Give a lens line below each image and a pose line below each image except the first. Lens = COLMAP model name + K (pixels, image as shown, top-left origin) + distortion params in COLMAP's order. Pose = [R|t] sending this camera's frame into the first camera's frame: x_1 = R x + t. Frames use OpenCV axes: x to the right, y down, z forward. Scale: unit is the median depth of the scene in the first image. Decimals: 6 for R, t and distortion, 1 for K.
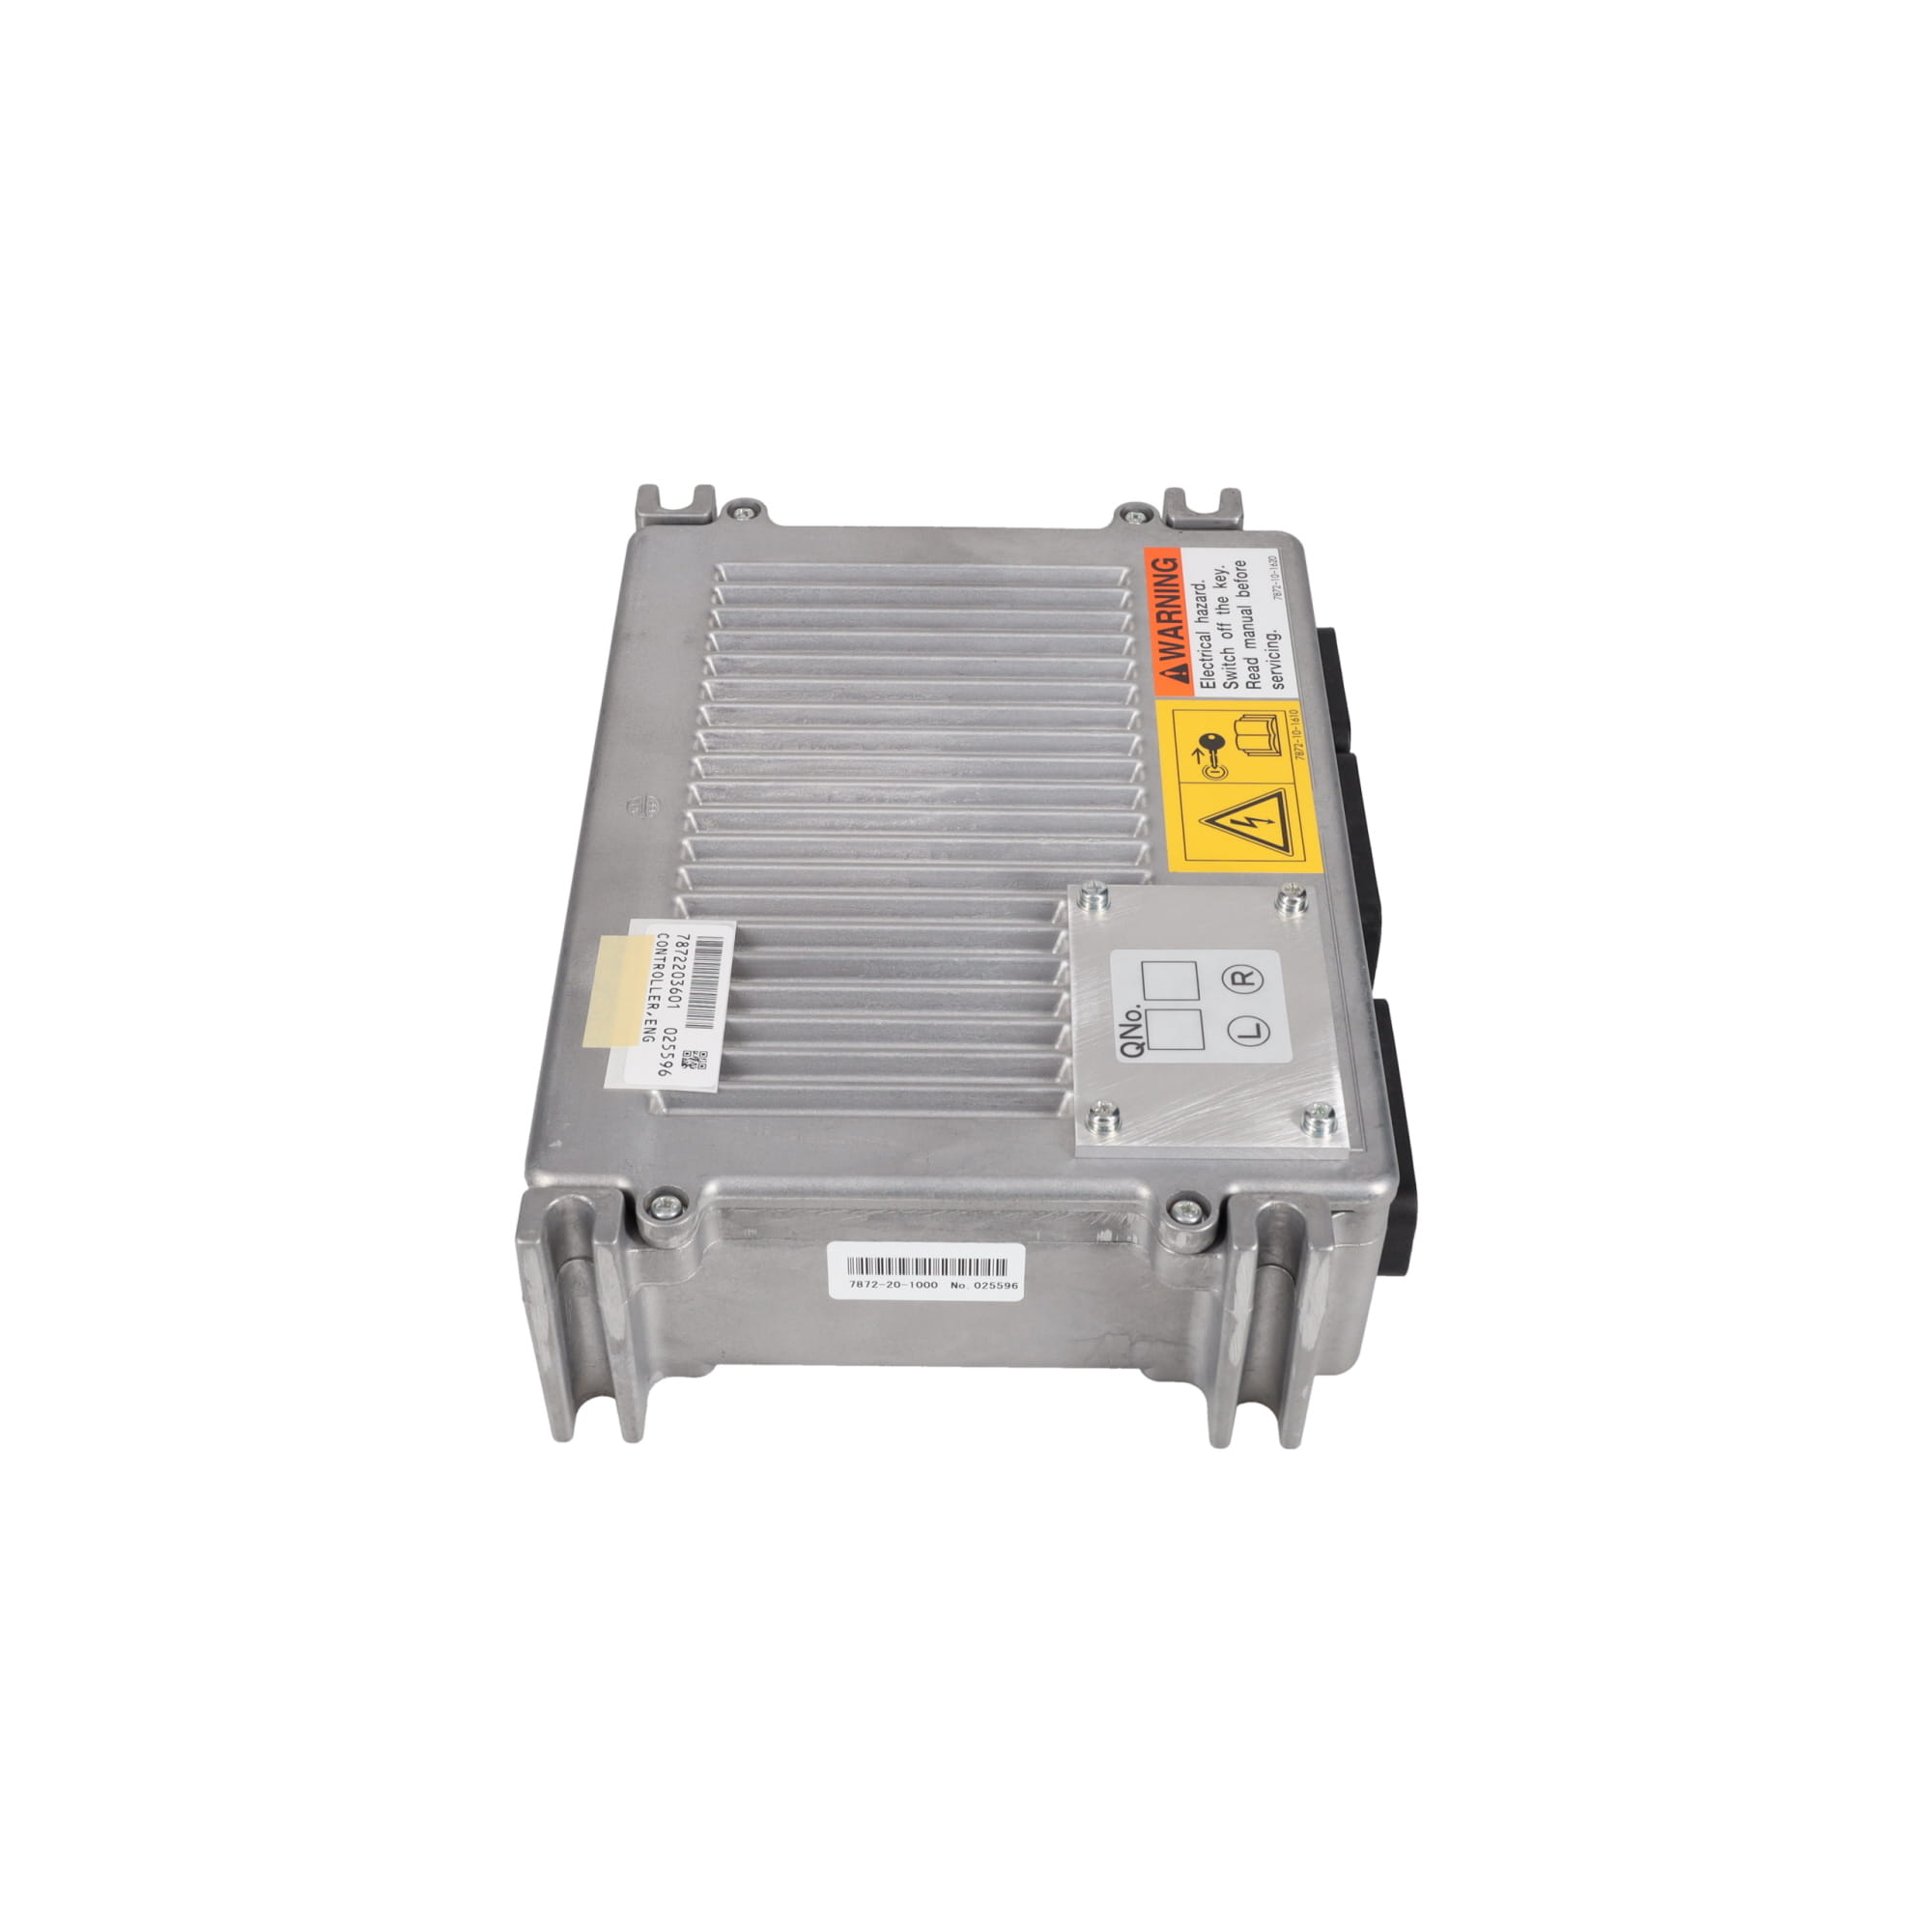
lens RADIAL K [[2659.2, 0, 926.8], [0, 2659.2, 966.8], [0, 0, 1]] dist [-0.007276, -0.007900]
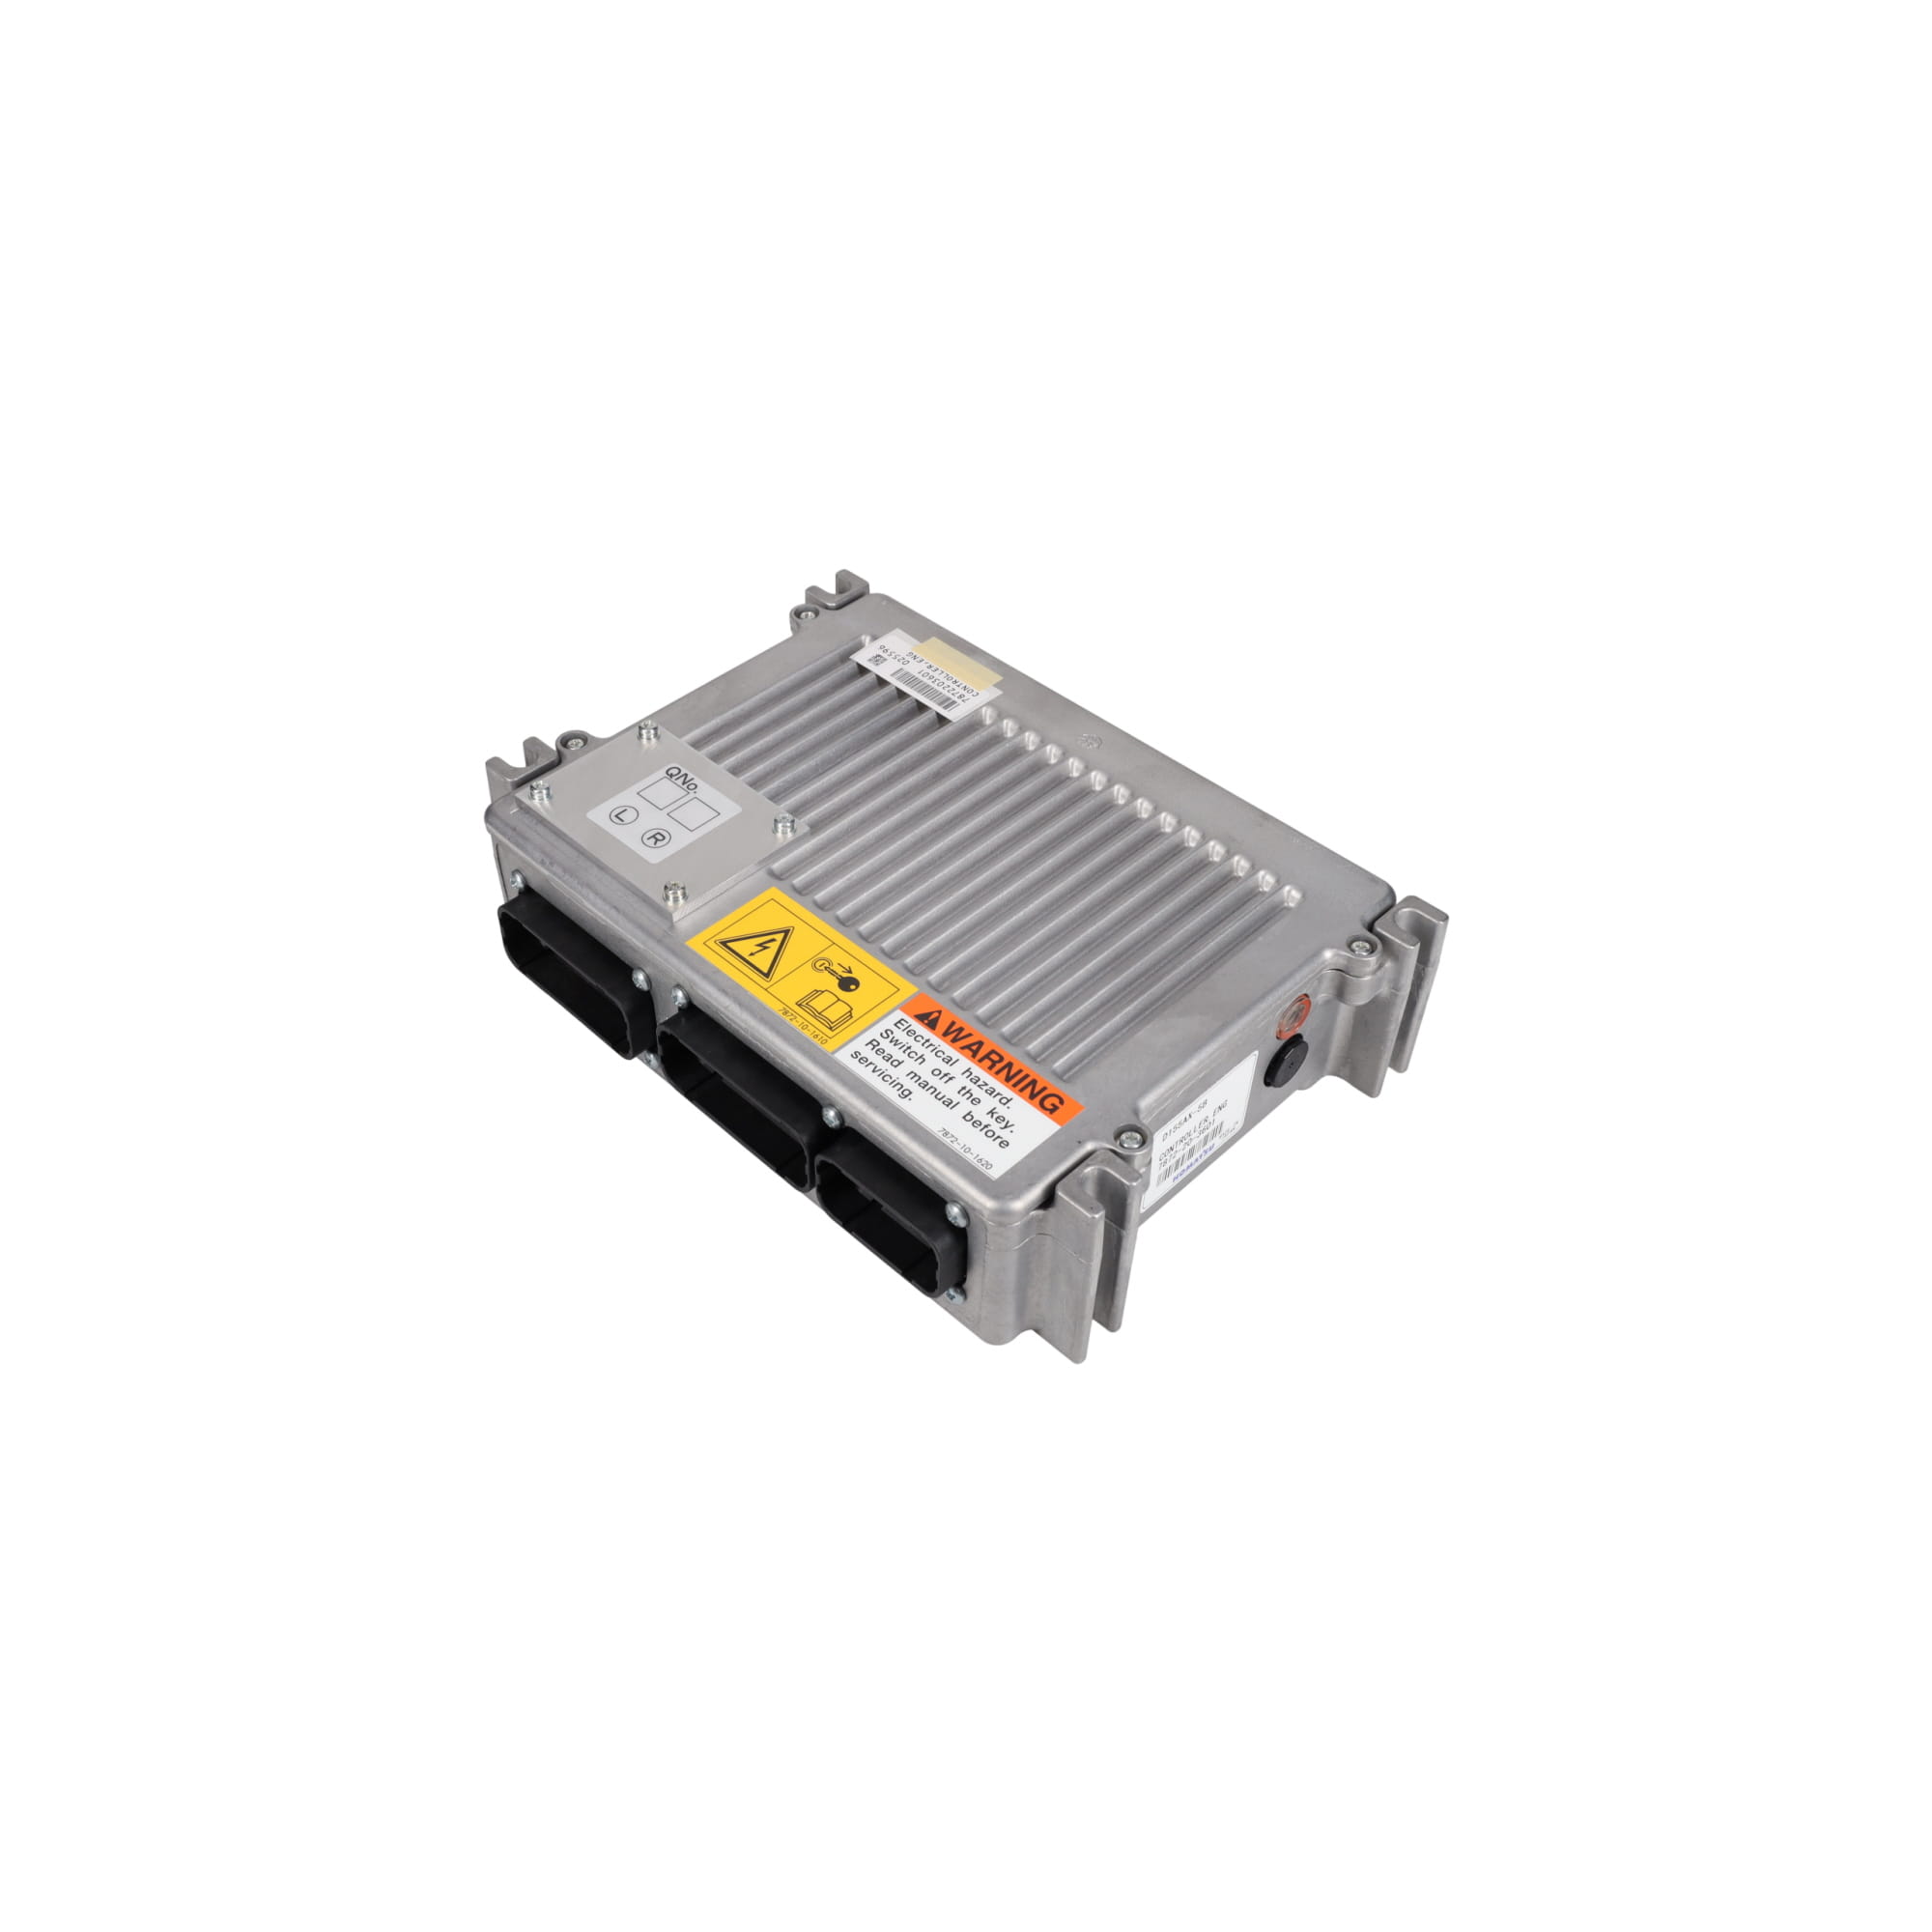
lens RADIAL K [[1907.3, 0, 919.5], [0, 1907.3, 966.5], [0, 0, 1]] dist [0.005364, -0.000338]
pose [[-0.697651, 0.504700, -0.508490, 0.521985], [-0.498736, 0.167412, 0.850433, -0.839651], [0.514340, 0.846907, 0.134917, 0.895883]]
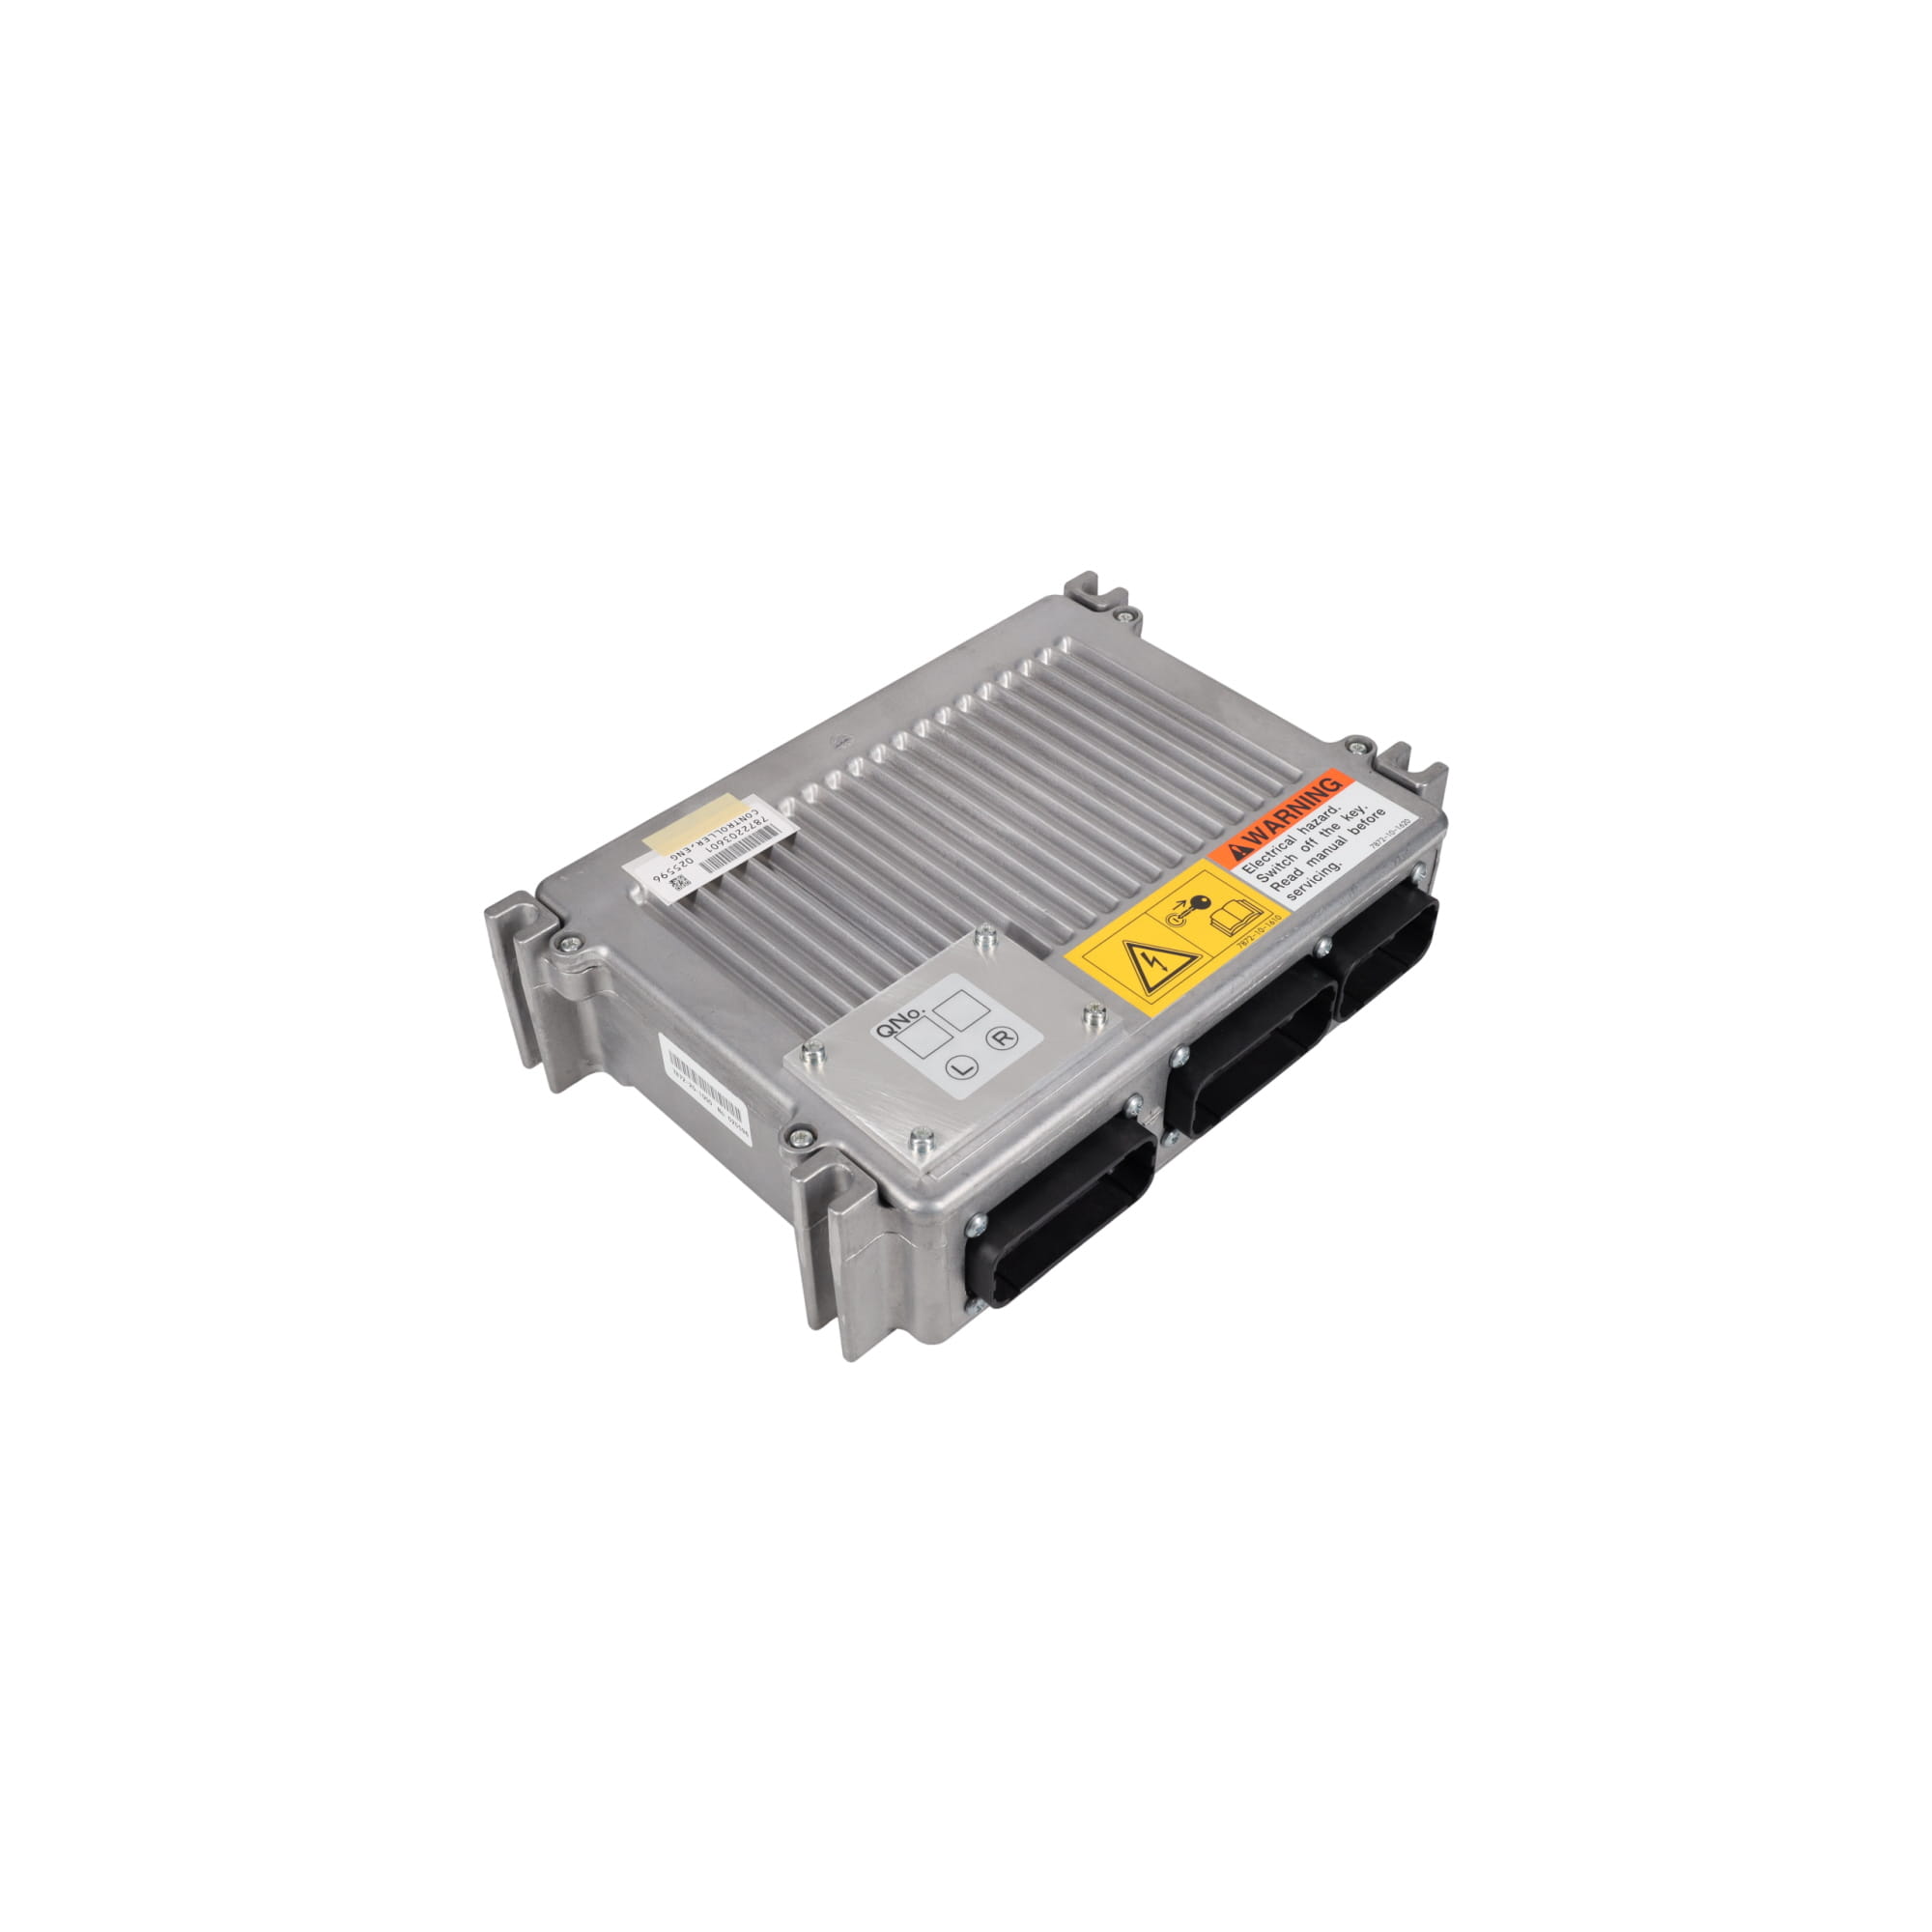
lens RADIAL K [[1966.7, 0, 966.0], [0, 1966.7, 966.0], [0, 0, 1]] dist [-0.000650, -0.001369]
pose [[0.705137, 0.498049, -0.504707, 0.515462], [-0.493959, 0.855688, 0.154279, -0.148135], [0.508710, 0.140517, 0.849393, 0.157391]]
